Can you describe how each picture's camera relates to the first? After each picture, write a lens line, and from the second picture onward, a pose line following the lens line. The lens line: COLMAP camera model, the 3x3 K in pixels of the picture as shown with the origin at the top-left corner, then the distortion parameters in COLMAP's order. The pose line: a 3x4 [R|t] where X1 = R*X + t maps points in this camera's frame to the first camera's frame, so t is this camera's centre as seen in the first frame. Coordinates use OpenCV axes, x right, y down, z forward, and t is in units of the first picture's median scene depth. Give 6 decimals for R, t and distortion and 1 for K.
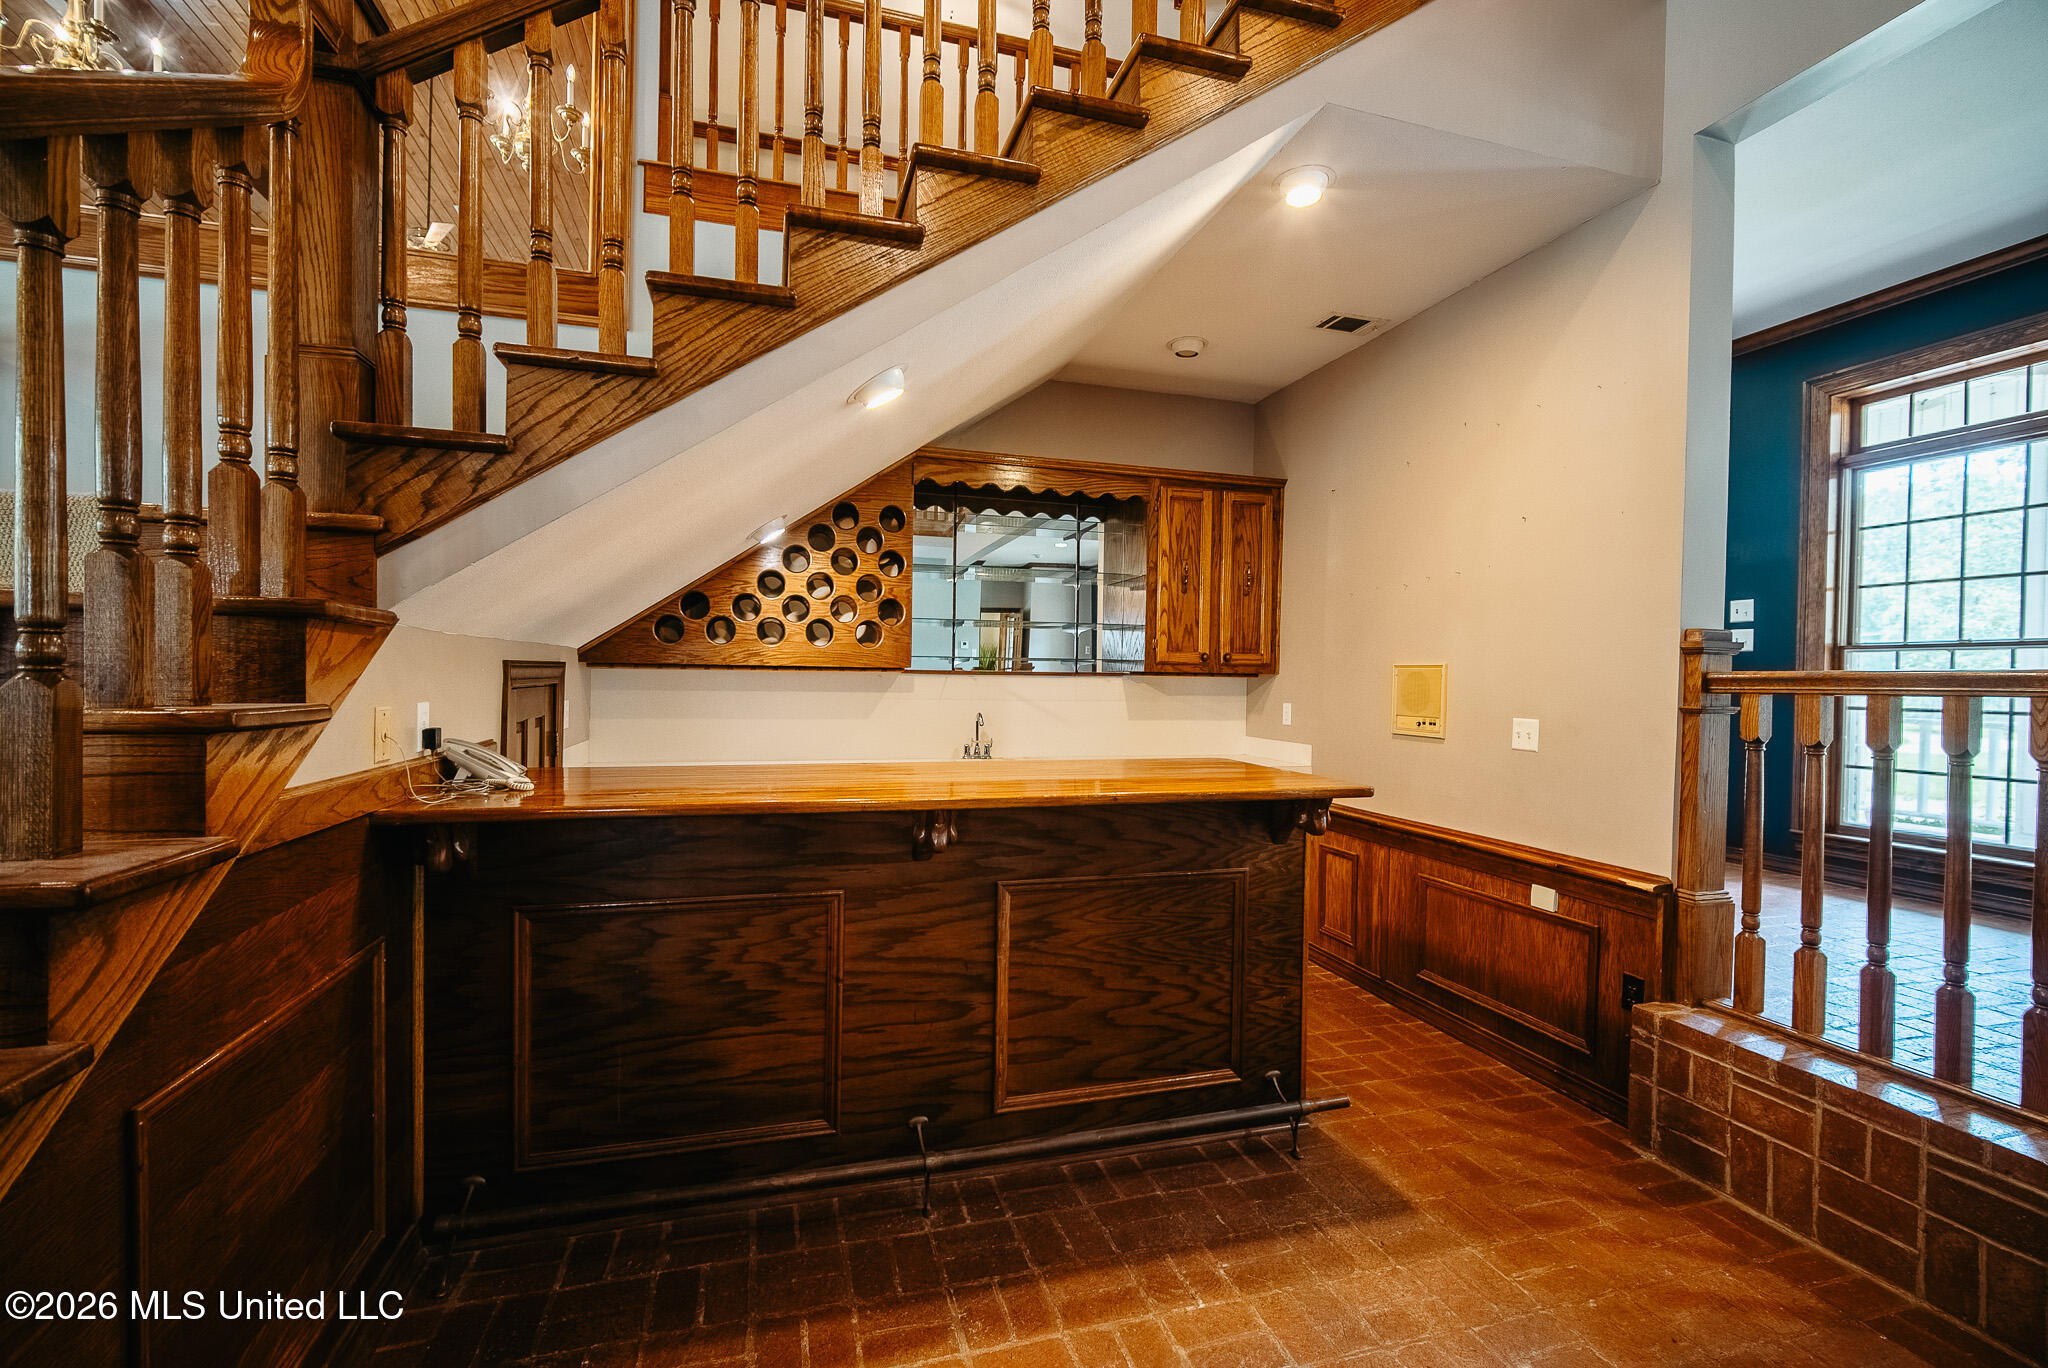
lens RADIAL K [[891.7, 0, 1024.9], [0, 891.7, 686.3], [0, 0, 1]] dist [-0.013746, 0.003057]
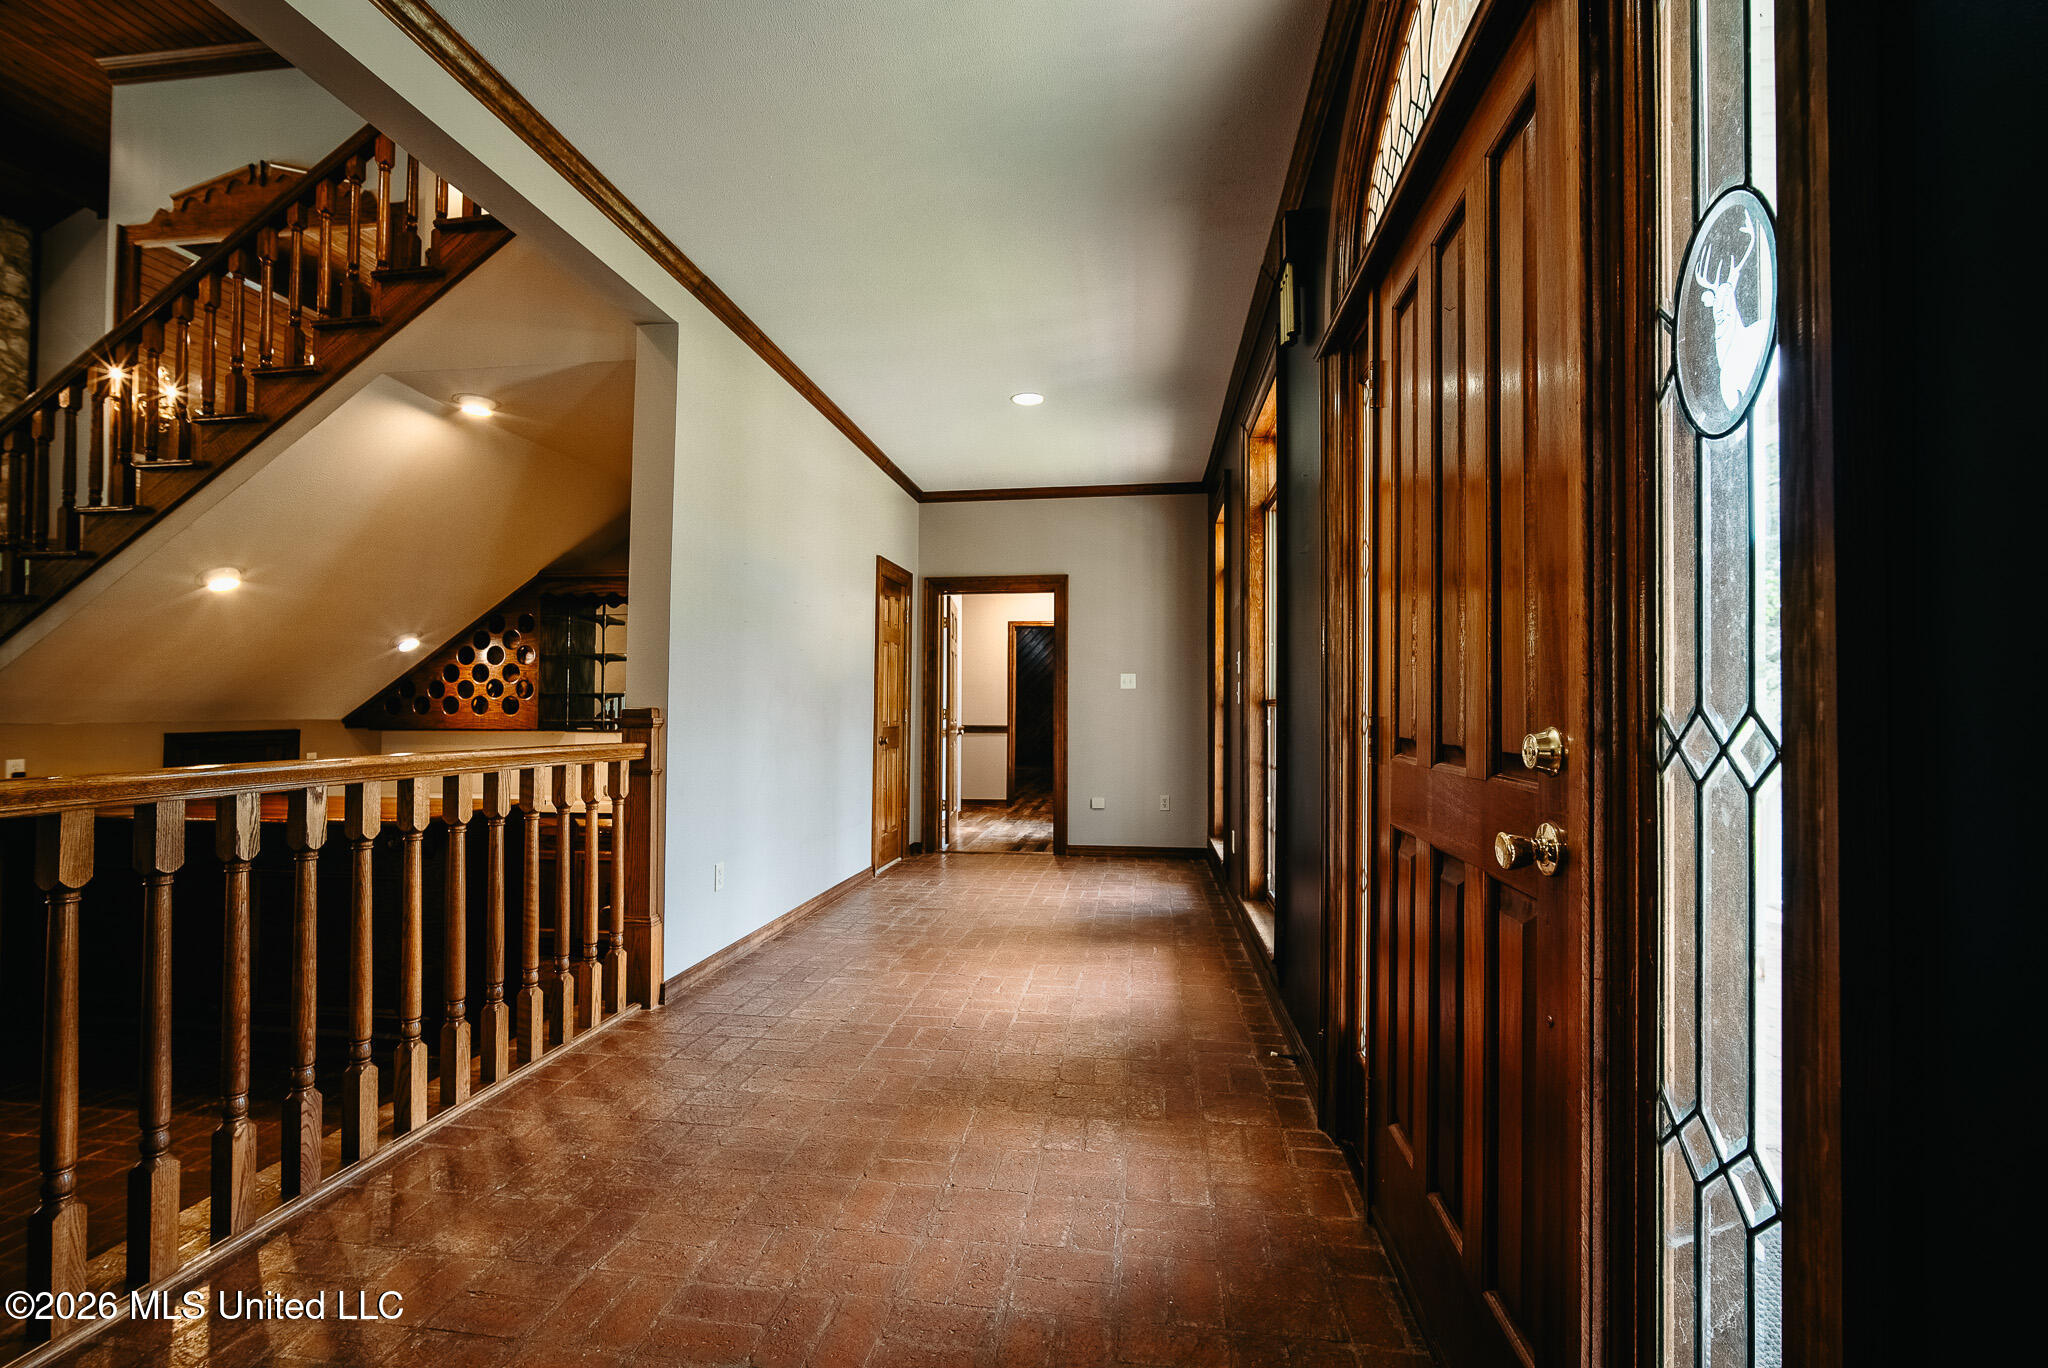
lens RADIAL K [[891.7, 0, 1029.1], [0, 891.7, 701.1], [0, 0, 1]] dist [-0.013746, 0.003057]
pose [[0.917431, -0.014638, -0.397627, 1.563948], [0.000307, 0.999349, -0.036081, -0.026279], [0.397896, 0.032980, 0.916838, 0.044489]]
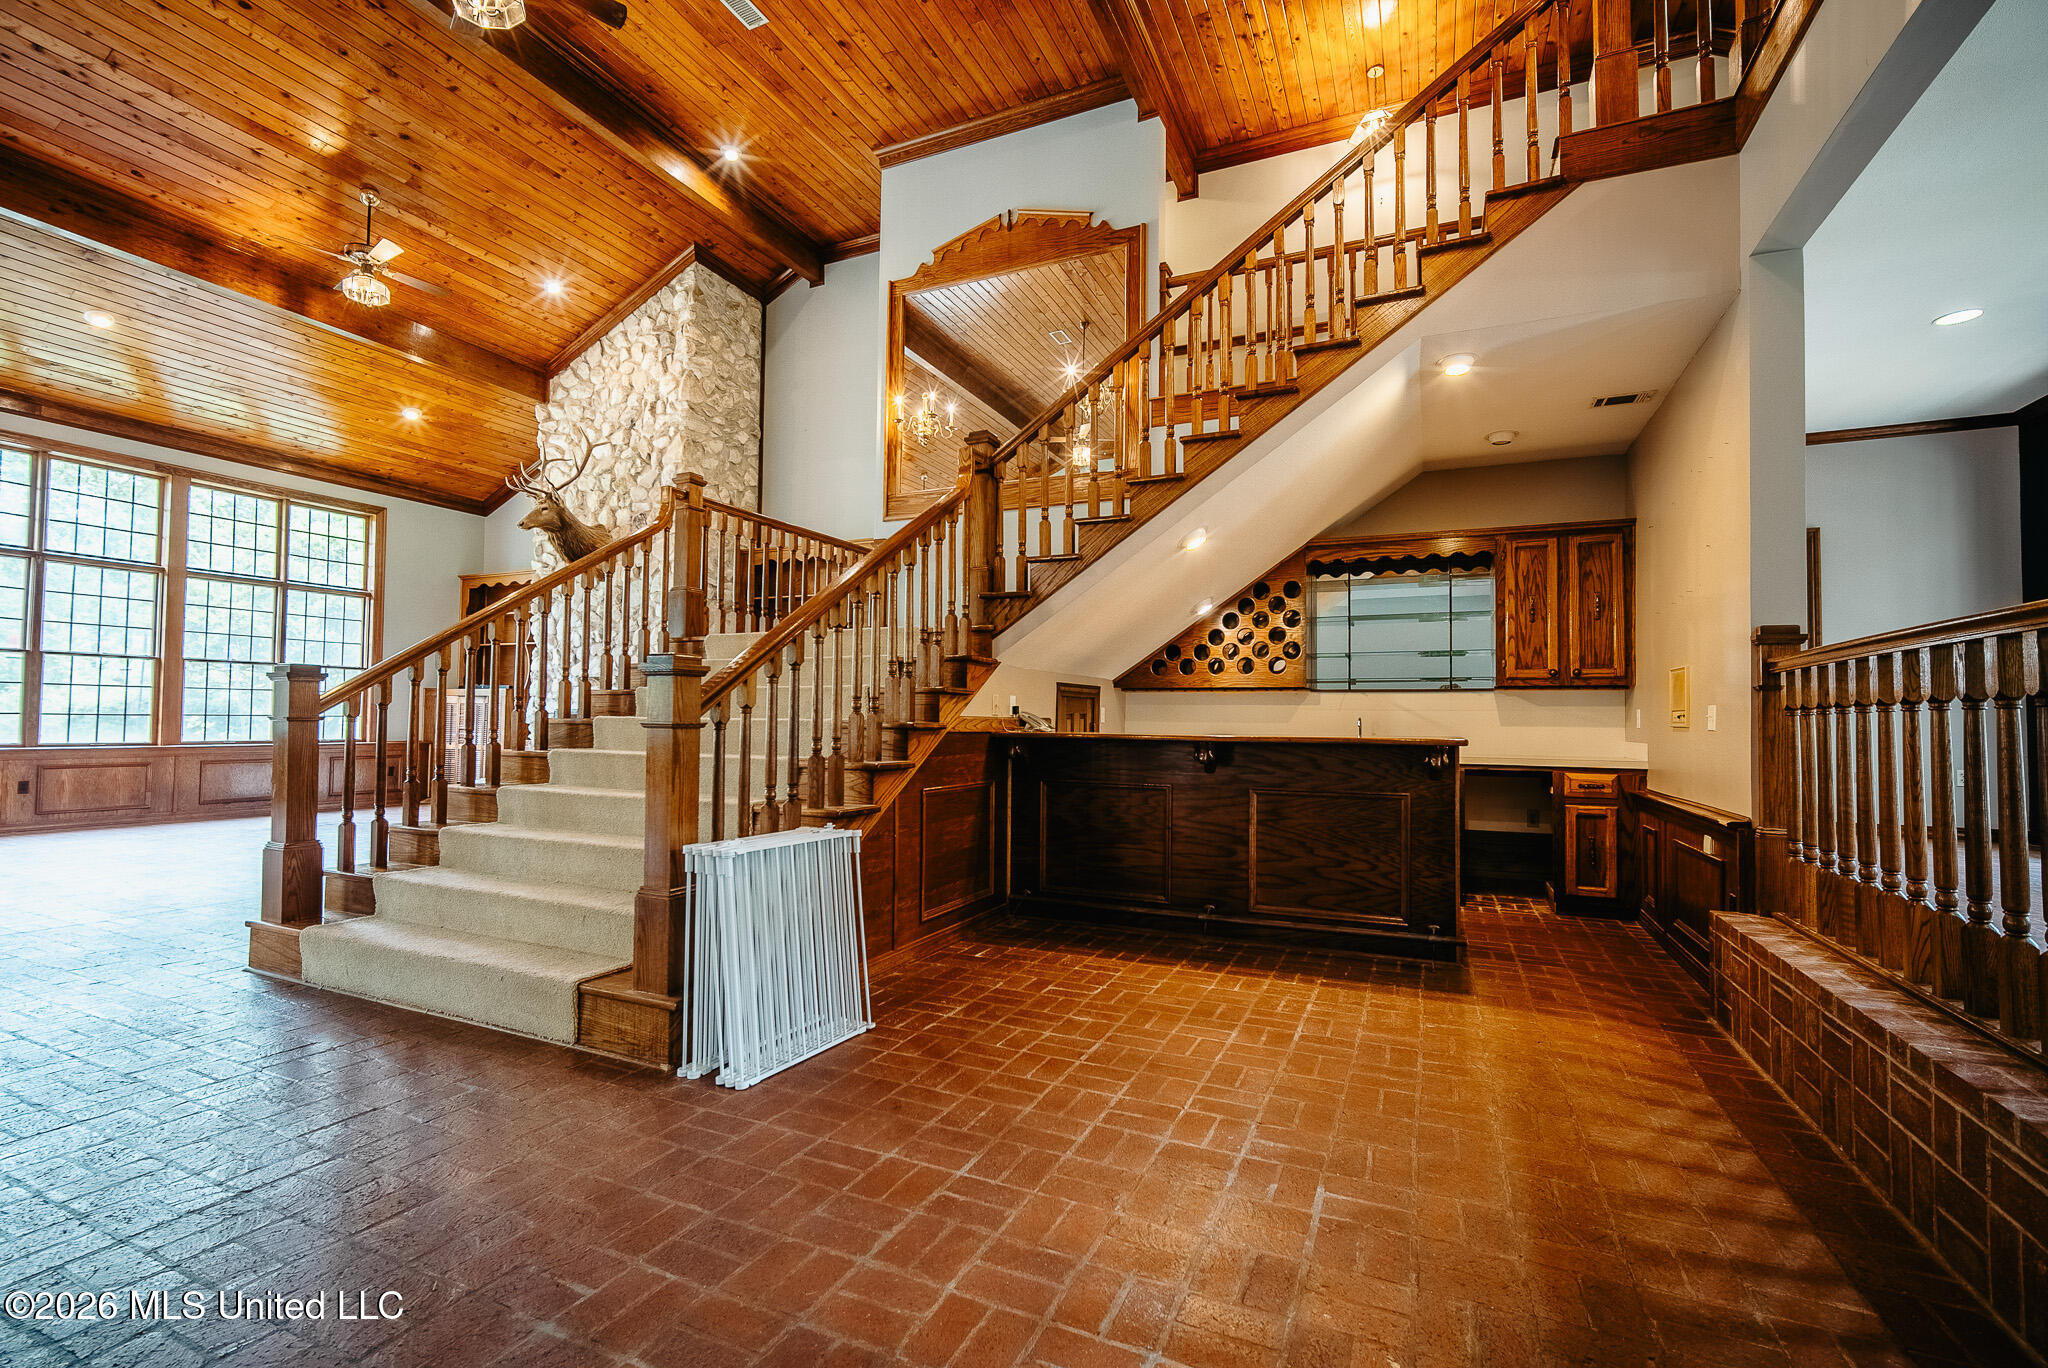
lens RADIAL K [[891.7, 0, 1026.7], [0, 891.7, 687.8], [0, 0, 1]] dist [-0.013746, 0.003057]
pose [[0.756085, -0.030261, -0.653773, 0.682183], [-0.007598, 0.998457, -0.055002, 0.091649], [0.654429, 0.046554, 0.754689, -0.599563]]
